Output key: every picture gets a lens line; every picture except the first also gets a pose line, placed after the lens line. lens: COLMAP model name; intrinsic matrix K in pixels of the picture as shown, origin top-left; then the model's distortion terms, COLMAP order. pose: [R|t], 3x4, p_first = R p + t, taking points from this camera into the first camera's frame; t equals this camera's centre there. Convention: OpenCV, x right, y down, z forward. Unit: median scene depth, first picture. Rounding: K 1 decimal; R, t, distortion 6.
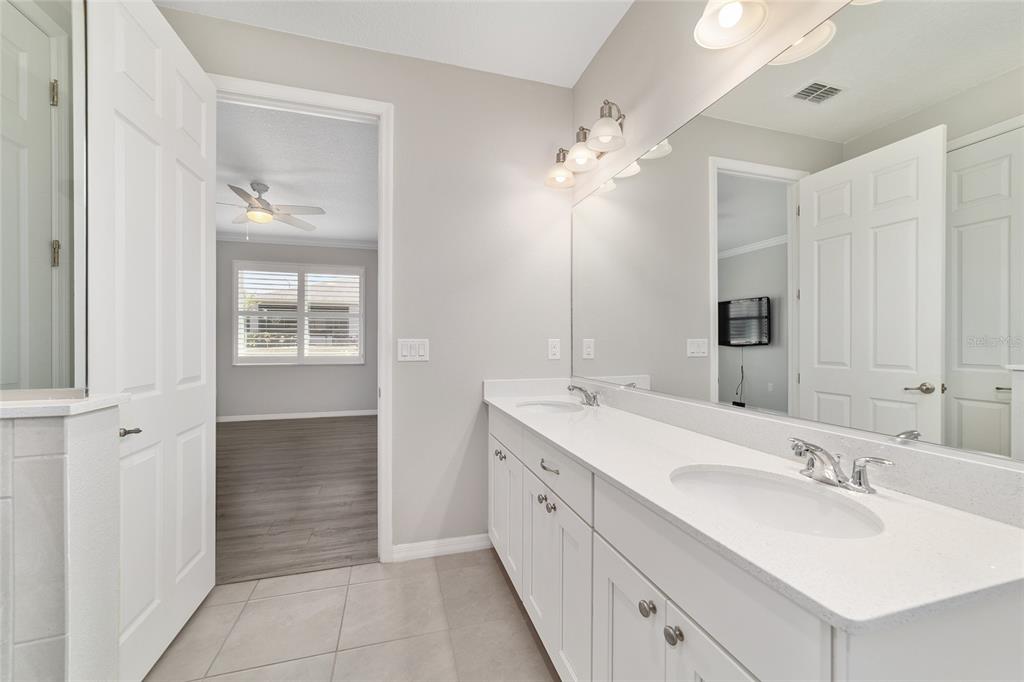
lens RADIAL K [[400.6, 0, 516.1], [0, 400.6, 342.4], [0, 0, 1]] dist [0.003926, 0.000434]
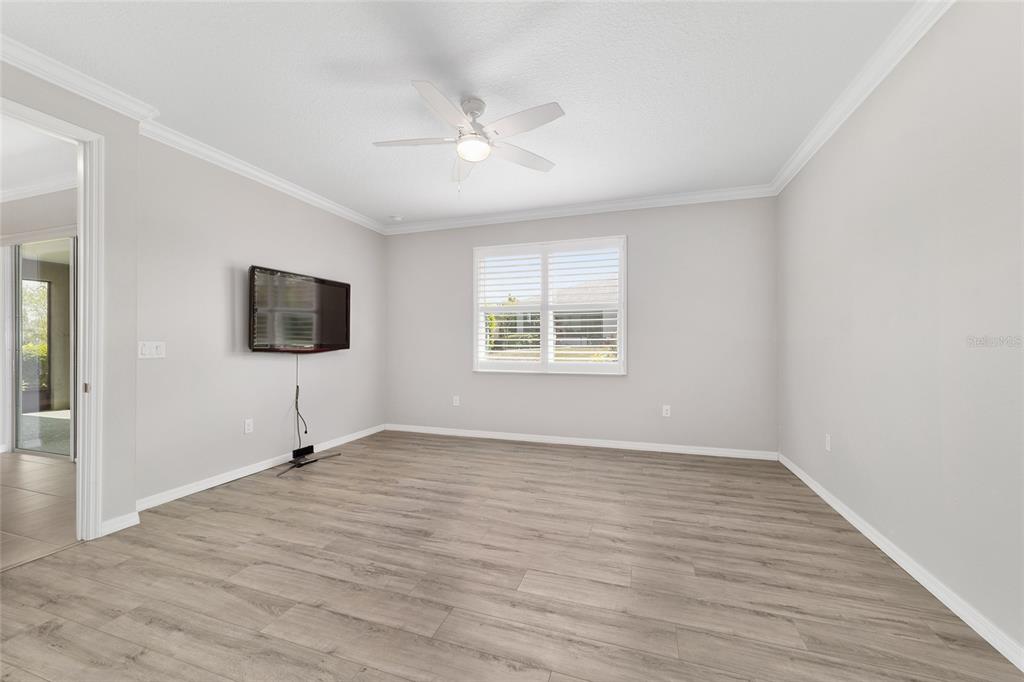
lens RADIAL K [[400.6, 0, 513.7], [0, 400.6, 341.2], [0, 0, 1]] dist [0.003926, 0.000434]
pose [[0.816652, -0.005290, -0.577107, -0.144033], [0.004448, 0.999986, -0.002873, -0.003913], [0.577114, -0.000221, 0.816664, 0.343509]]
